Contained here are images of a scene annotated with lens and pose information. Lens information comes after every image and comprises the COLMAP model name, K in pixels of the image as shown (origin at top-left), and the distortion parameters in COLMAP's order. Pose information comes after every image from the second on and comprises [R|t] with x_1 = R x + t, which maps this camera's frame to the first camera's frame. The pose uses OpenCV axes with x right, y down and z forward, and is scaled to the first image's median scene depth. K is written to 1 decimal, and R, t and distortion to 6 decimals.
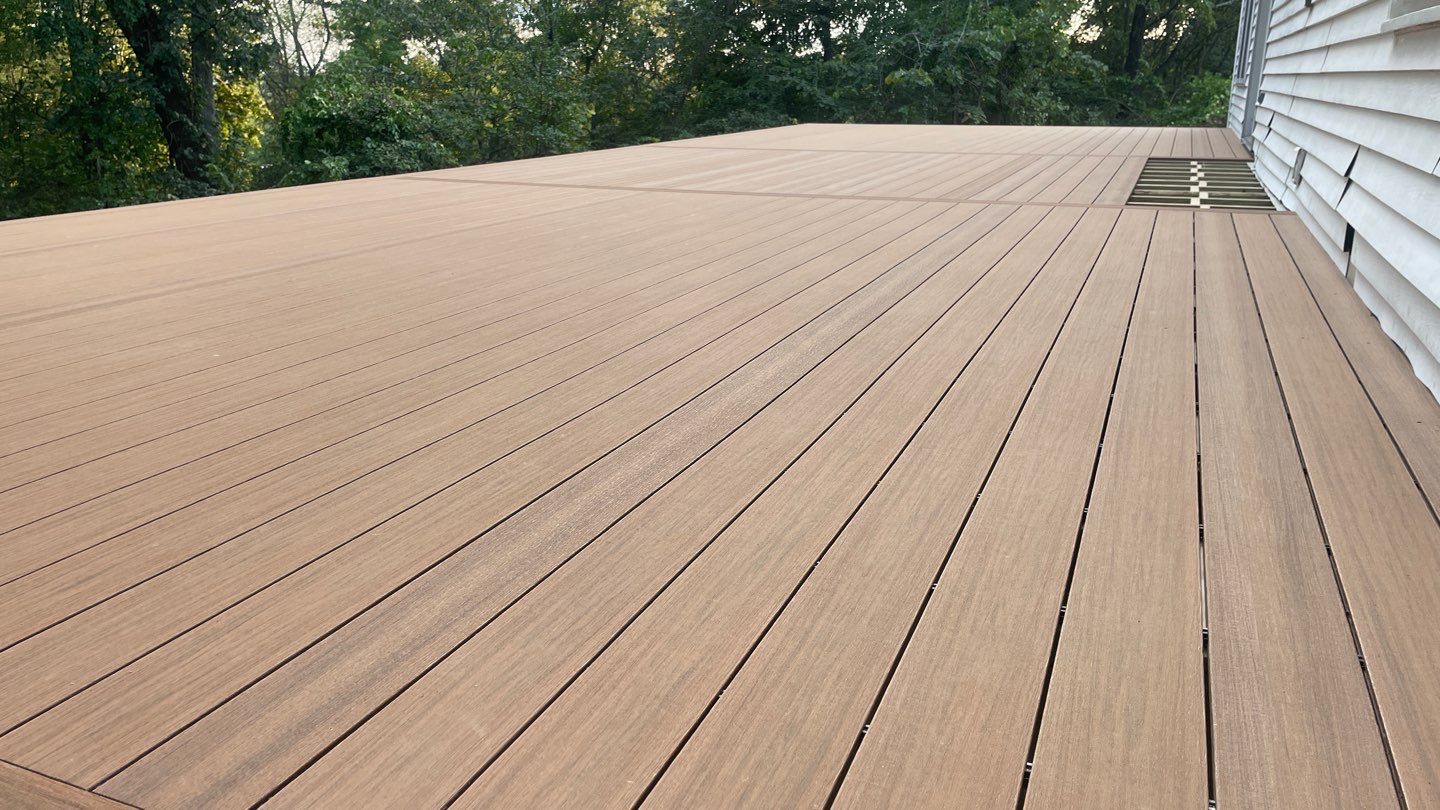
lens RADIAL K [[1081.1, 0, 705.5], [0, 1081.1, 396.7], [0, 0, 1]] dist [0.087341, -0.119830]
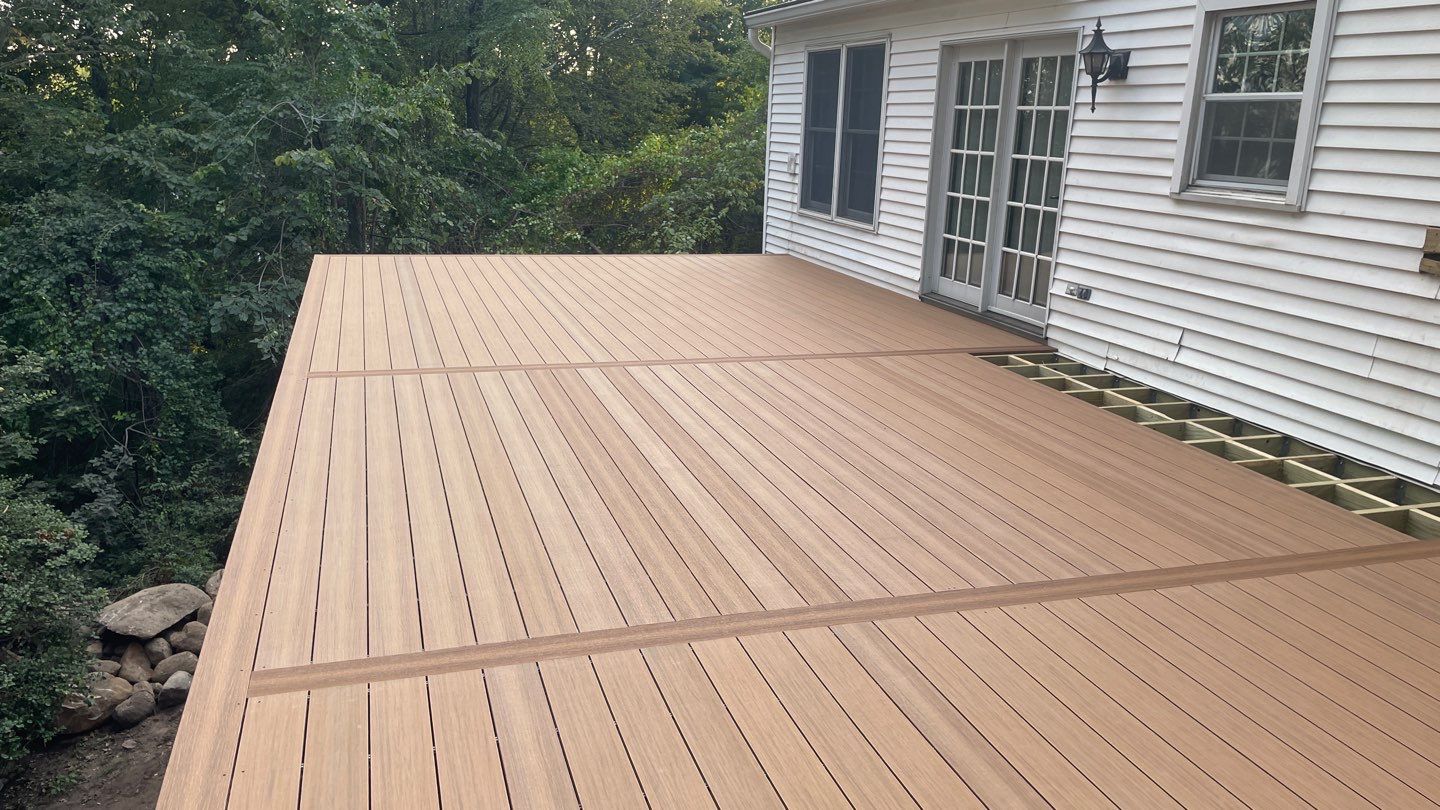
lens RADIAL K [[1081.1, 0, 723.5], [0, 1081.1, 390.1], [0, 0, 1]] dist [0.087341, -0.119830]
pose [[0.756565, -0.137383, 0.639324, -1.227561], [0.152612, 0.987779, 0.031663, -0.922560], [-0.635861, 0.073614, 0.768285, 1.645772]]
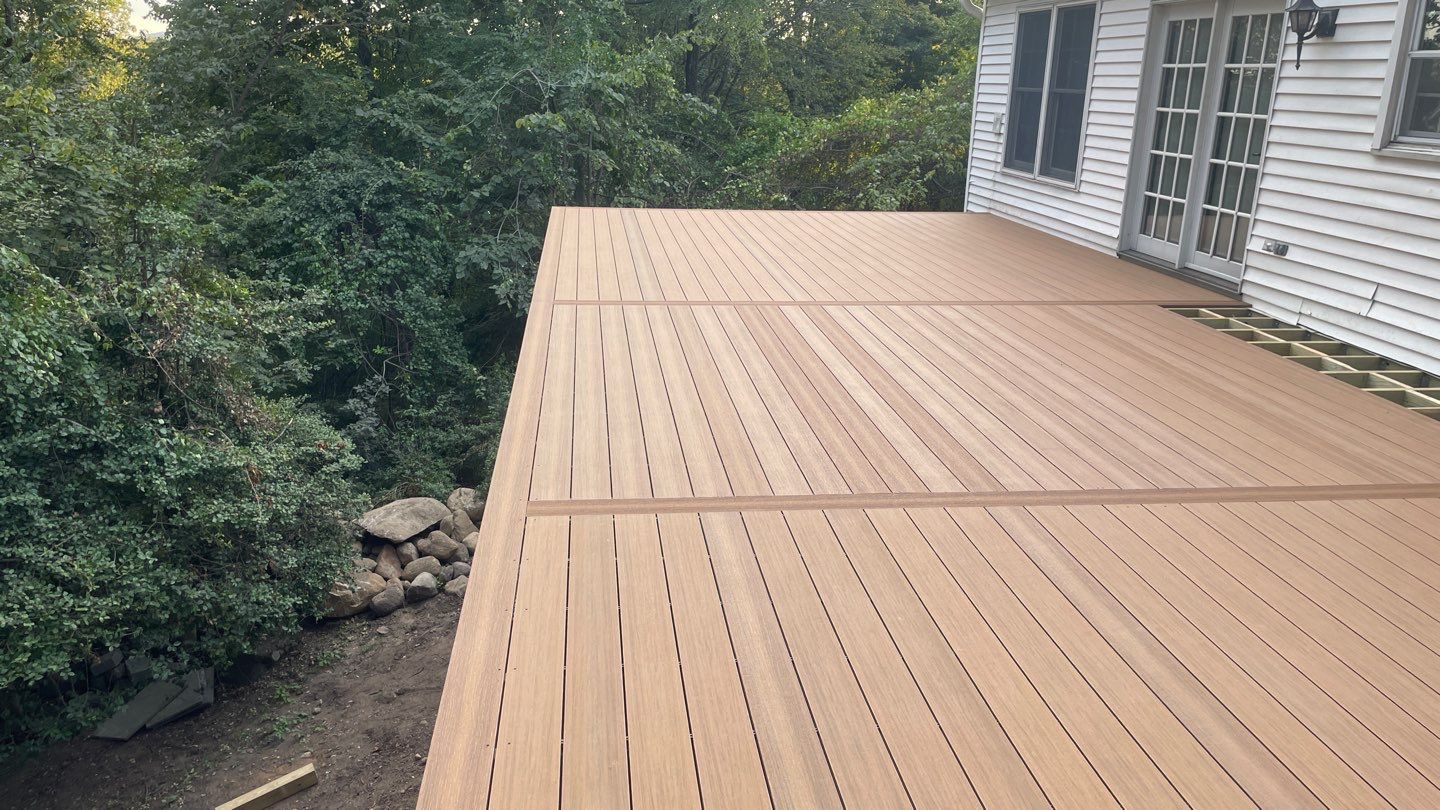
lens RADIAL K [[1081.1, 0, 728.7], [0, 1081.1, 388.7], [0, 0, 1]] dist [0.087341, -0.119830]
pose [[0.863304, -0.117485, 0.490819, -1.416086], [0.114957, 0.992738, 0.035428, -0.829016], [-0.491417, 0.025838, 0.870541, 1.378279]]
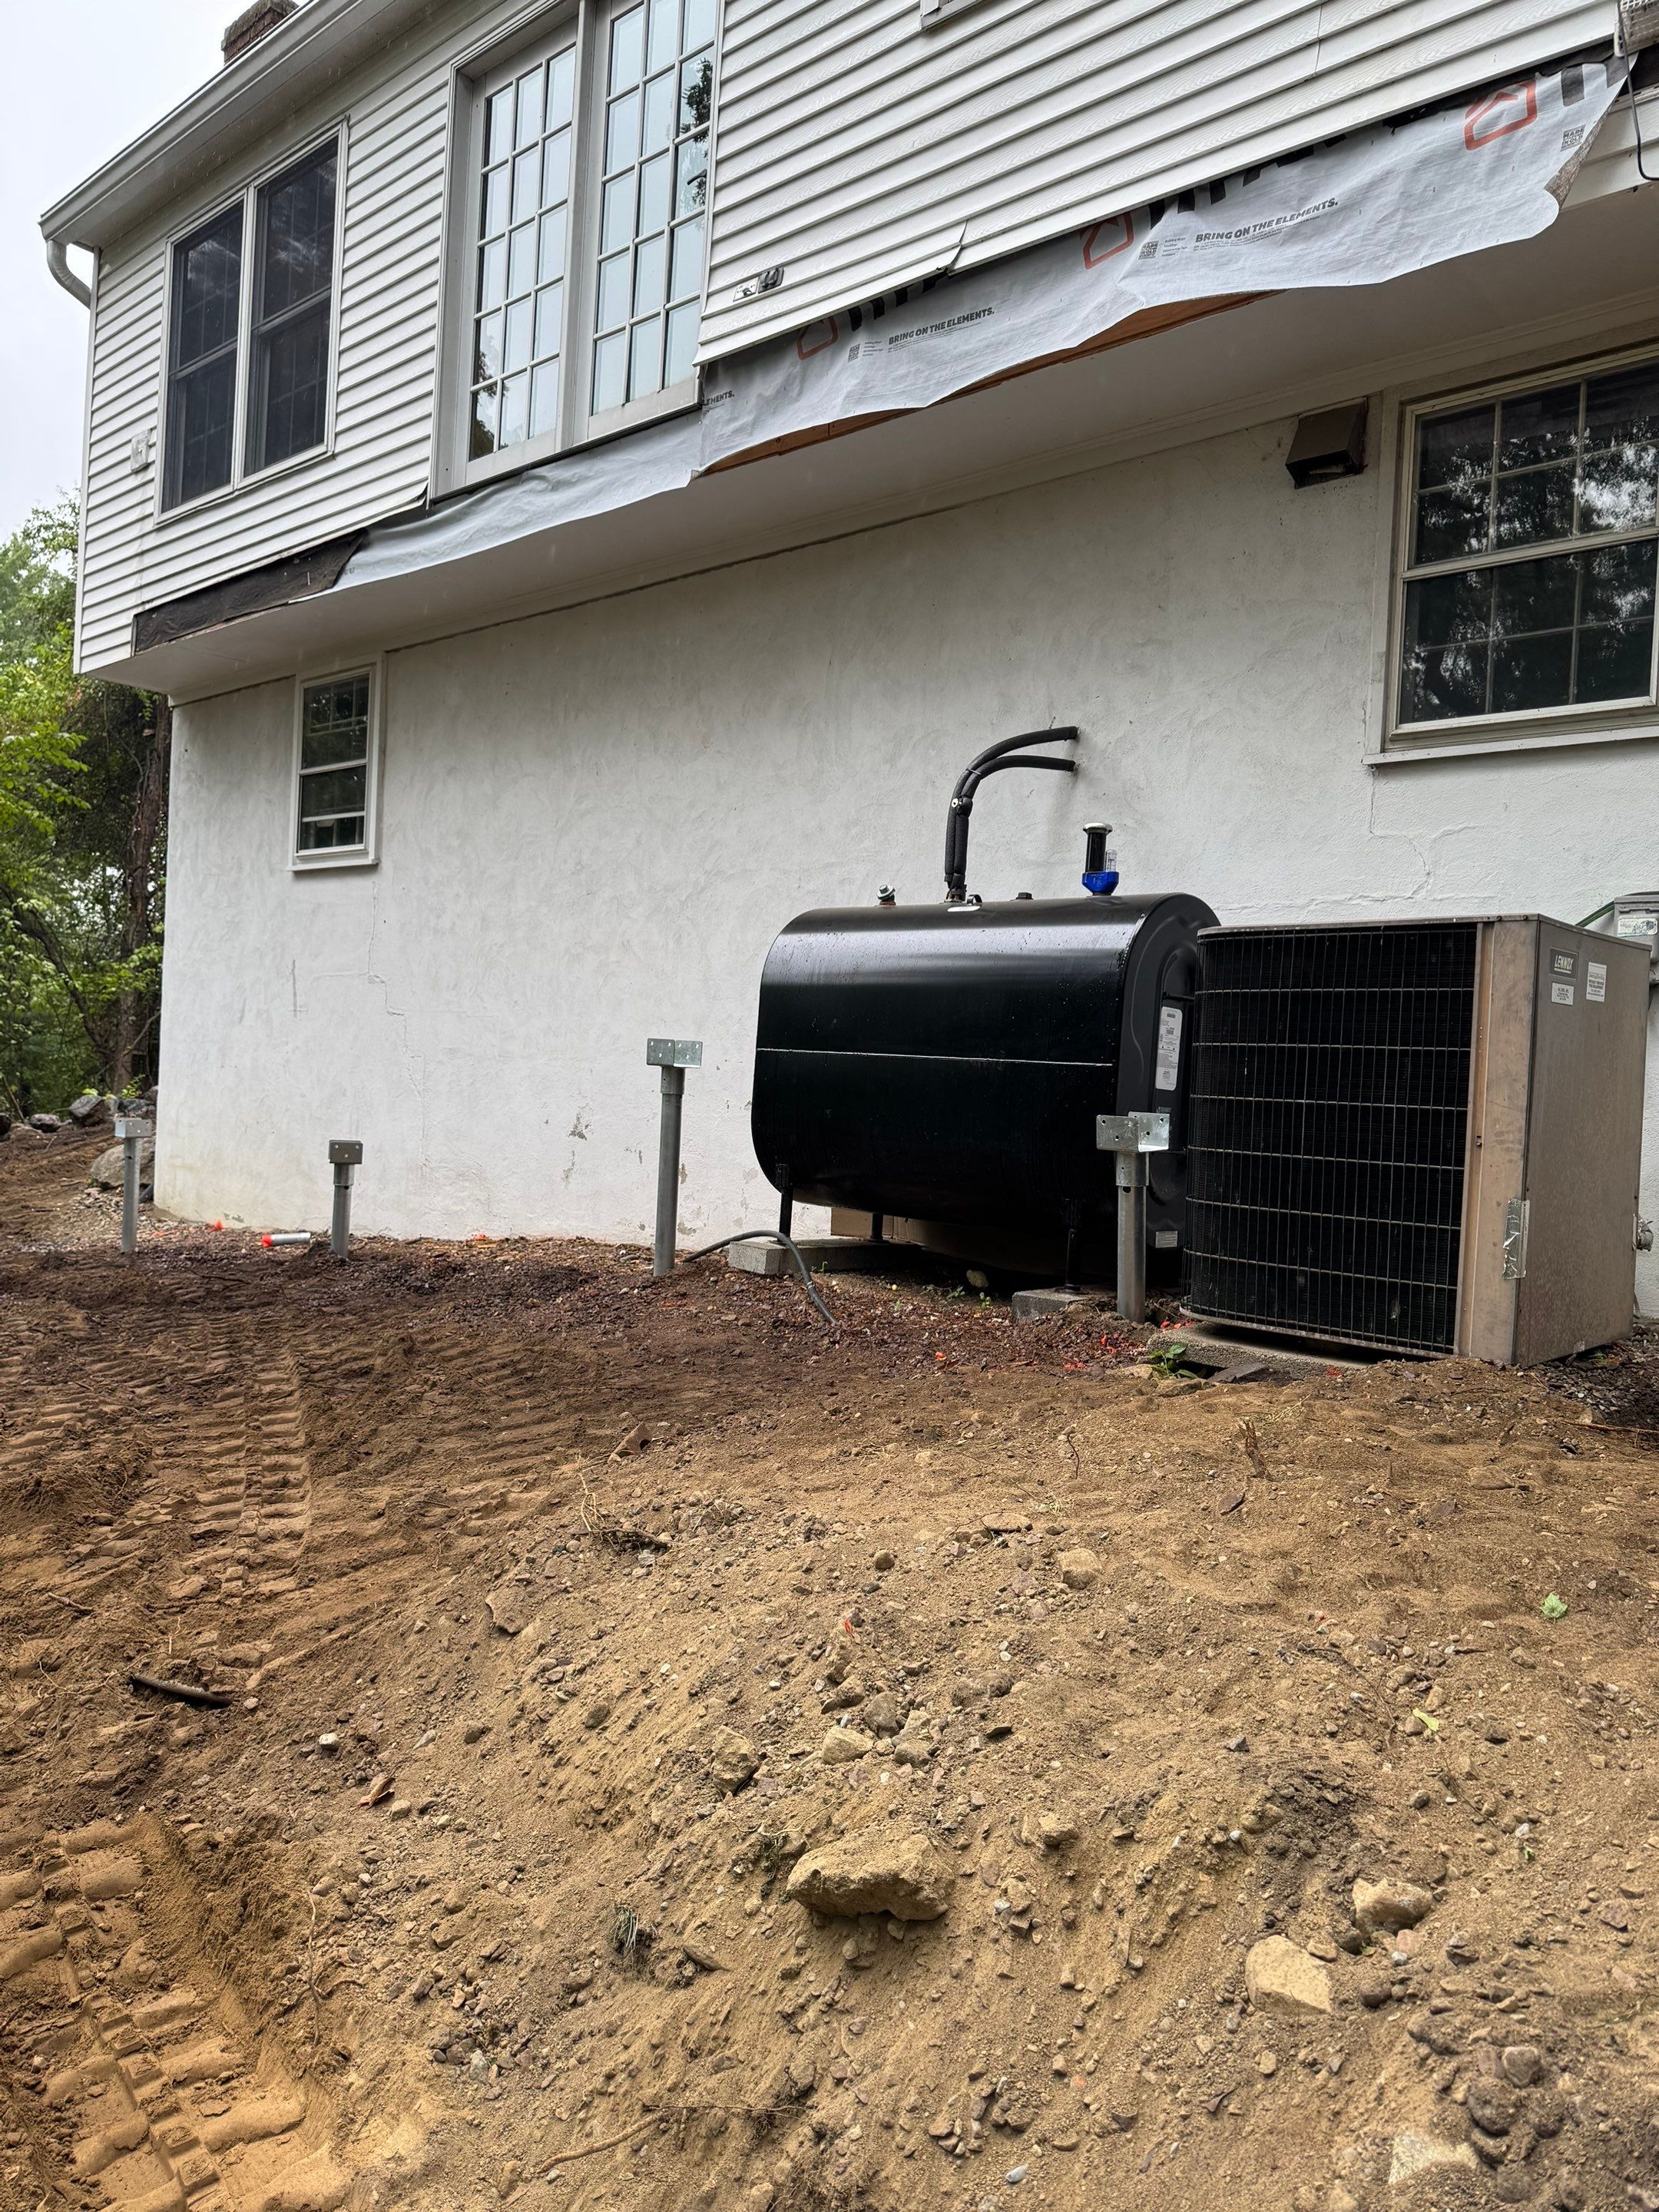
lens RADIAL K [[1542.0, 0, 840.1], [0, 1542.0, 1103.4], [0, 0, 1]] dist [0.017121, -0.028711]
pose [[0.311321, 0.008108, 0.950270, -0.771090], [0.217441, 0.972828, -0.079536, 0.730427], [-0.925094, 0.231389, 0.301098, 2.891062]]
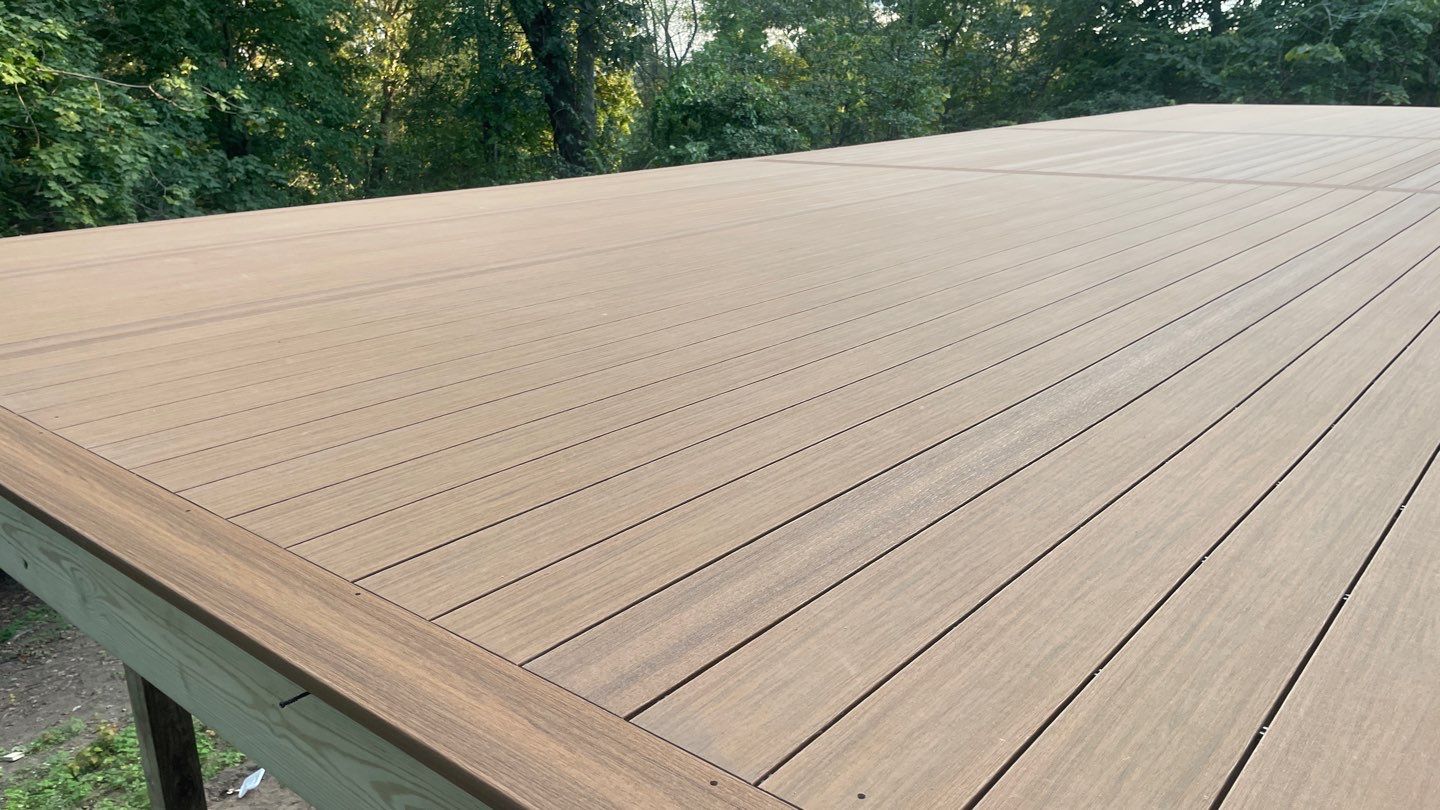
lens RADIAL K [[1081.1, 0, 705.2], [0, 1081.1, 397.7], [0, 0, 1]] dist [0.087341, -0.119830]
pose [[0.952801, 0.074953, -0.294196, -0.023366], [-0.071149, 0.997186, 0.023629, 0.014338], [0.295139, -0.001582, 0.955453, -0.016651]]
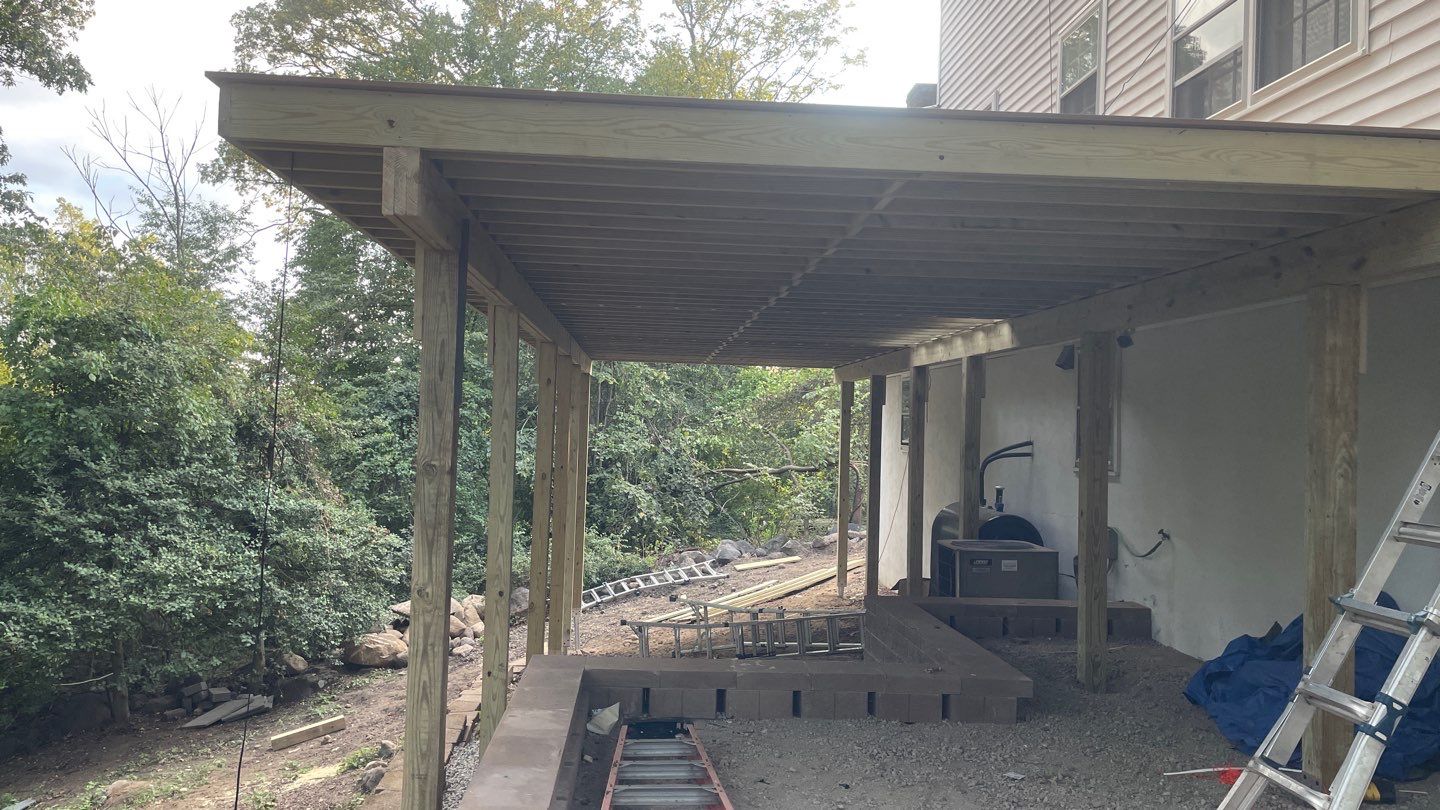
lens RADIAL K [[1081.1, 0, 706.8], [0, 1081.1, 392.8], [0, 0, 1]] dist [0.087341, -0.119830]
pose [[0.895144, 0.038920, 0.444076, -1.891073], [0.097361, 0.955063, -0.279958, 1.080917], [-0.435016, 0.293838, 0.851129, -0.734387]]
